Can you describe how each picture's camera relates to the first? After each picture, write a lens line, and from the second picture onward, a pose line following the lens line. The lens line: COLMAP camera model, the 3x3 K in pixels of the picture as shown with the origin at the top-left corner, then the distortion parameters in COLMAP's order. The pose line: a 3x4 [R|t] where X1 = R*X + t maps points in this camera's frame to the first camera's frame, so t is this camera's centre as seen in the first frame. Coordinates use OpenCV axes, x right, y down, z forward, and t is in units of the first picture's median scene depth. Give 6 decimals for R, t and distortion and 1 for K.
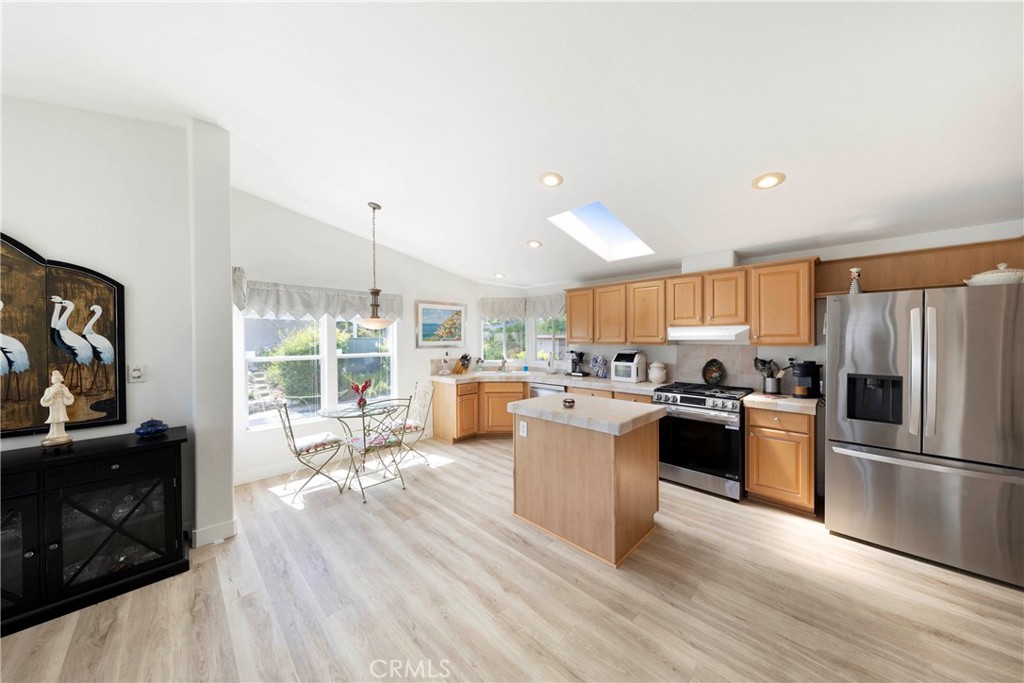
lens RADIAL K [[332.9, 0, 514.0], [0, 332.9, 338.6], [0, 0, 1]] dist [-0.000680, -0.000092]
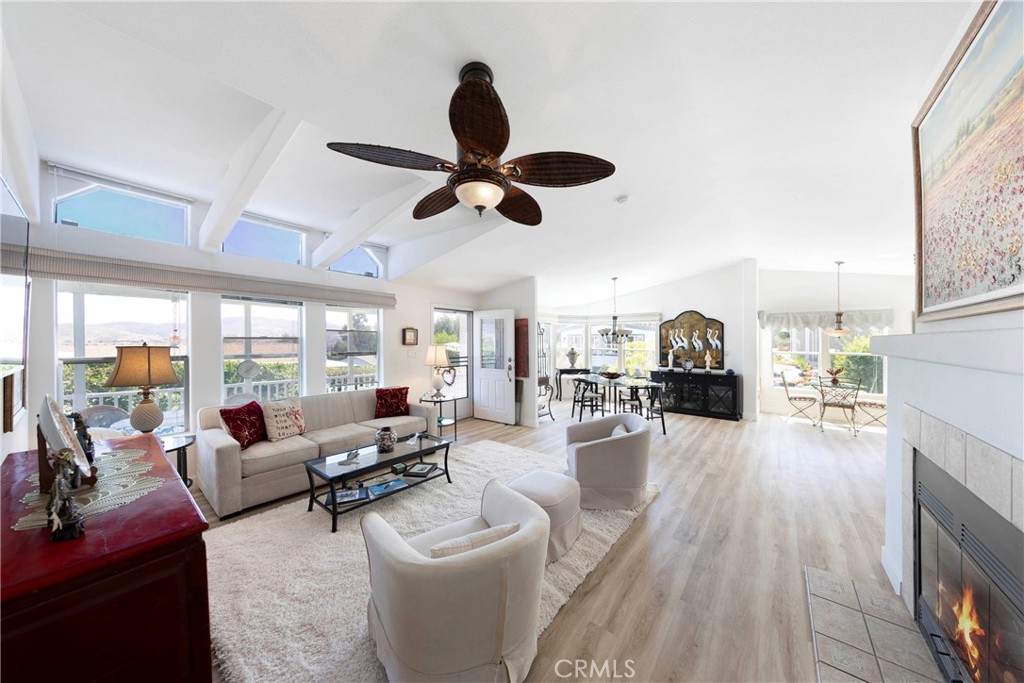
lens RADIAL K [[328.2, 0, 515.0], [0, 328.2, 339.5], [0, 0, 1]] dist [0.000216, -0.000006]
pose [[0.094567, -0.001000, -0.995518, 1.073927], [-0.008740, 0.999960, -0.001835, 0.003676], [0.995480, 0.008874, 0.094555, -0.775078]]
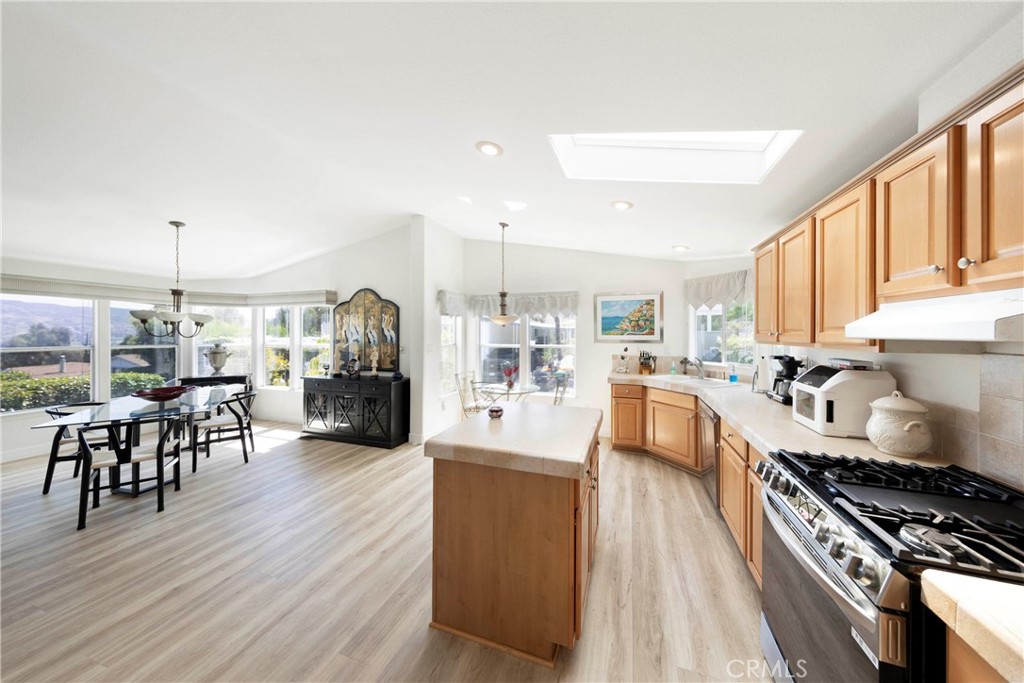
lens RADIAL K [[326.6, 0, 522.0], [0, 326.6, 328.3], [0, 0, 1]] dist [0.000633, 0.000078]
pose [[0.427585, -0.007894, -0.903941, 0.705107], [-0.002744, 0.999946, -0.010030, -0.003186], [0.903971, 0.006769, 0.427540, 0.552385]]
